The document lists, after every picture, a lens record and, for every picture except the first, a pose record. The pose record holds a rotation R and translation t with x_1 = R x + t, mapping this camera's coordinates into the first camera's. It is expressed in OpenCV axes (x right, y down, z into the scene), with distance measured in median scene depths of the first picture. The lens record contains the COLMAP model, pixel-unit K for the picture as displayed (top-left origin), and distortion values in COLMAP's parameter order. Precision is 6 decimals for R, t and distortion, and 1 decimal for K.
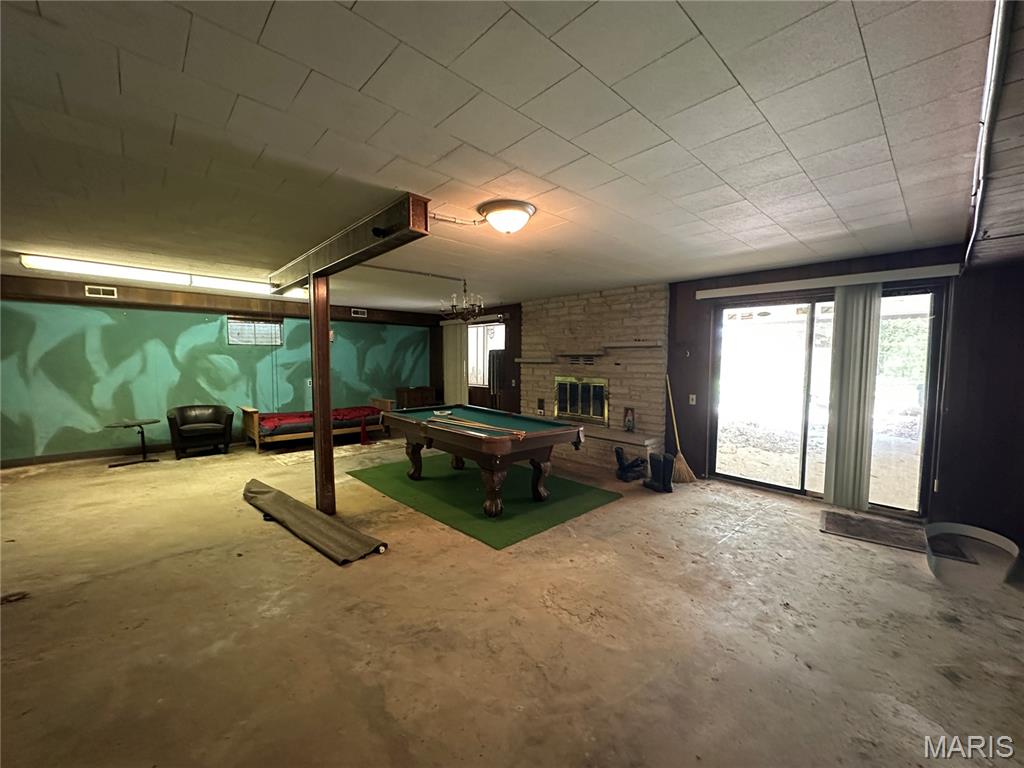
lens RADIAL K [[407.5, 0, 510.1], [0, 407.5, 383.7], [0, 0, 1]] dist [-0.001638, 0.000241]
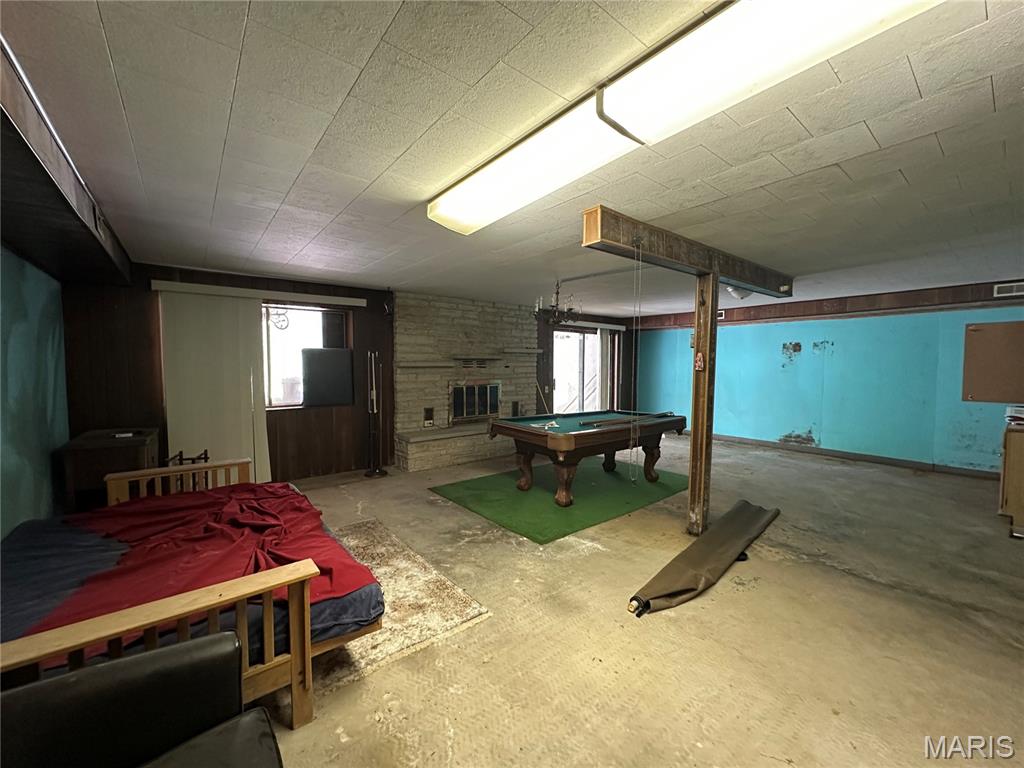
lens RADIAL K [[407.5, 0, 510.1], [0, 407.5, 383.7], [0, 0, 1]] dist [-0.001638, 0.000241]
pose [[0.074721, -0.058183, 0.995506, -0.874809], [0.058330, 0.996842, 0.053883, -0.058495], [-0.995497, 0.054042, 0.077879, 0.844646]]
